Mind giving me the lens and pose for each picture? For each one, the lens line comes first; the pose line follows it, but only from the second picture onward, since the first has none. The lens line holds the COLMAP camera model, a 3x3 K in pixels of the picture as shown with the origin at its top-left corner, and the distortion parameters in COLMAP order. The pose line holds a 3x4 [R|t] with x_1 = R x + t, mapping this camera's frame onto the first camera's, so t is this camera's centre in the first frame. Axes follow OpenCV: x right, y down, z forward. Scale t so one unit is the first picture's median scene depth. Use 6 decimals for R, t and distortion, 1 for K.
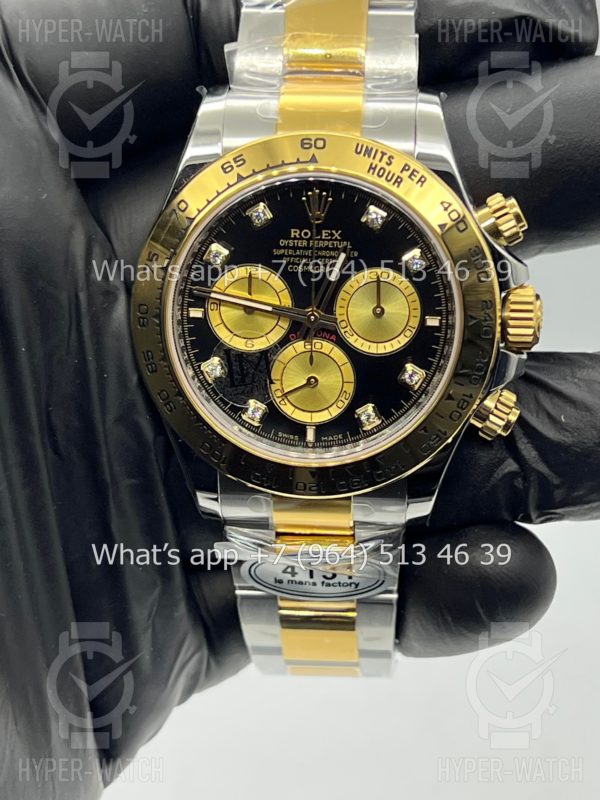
lens RADIAL K [[1905.8, 0, 300.0], [0, 1905.8, 400.0], [0, 0, 1]] dist [0.272807, -1.032662]
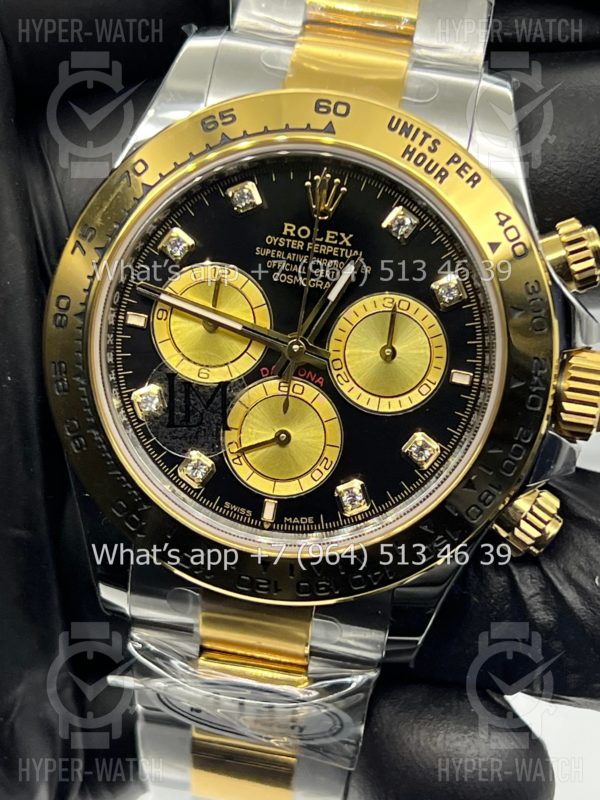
lens RADIAL K [[1905.8, 0, 300.0], [0, 1905.8, 400.0], [0, 0, 1]] dist [0.272807, -1.032662]
pose [[0.989135, 0.146675, 0.009932, 0.003781], [-0.144809, 0.983744, -0.106197, 0.051946], [-0.025347, 0.103605, 0.994296, 0.288515]]
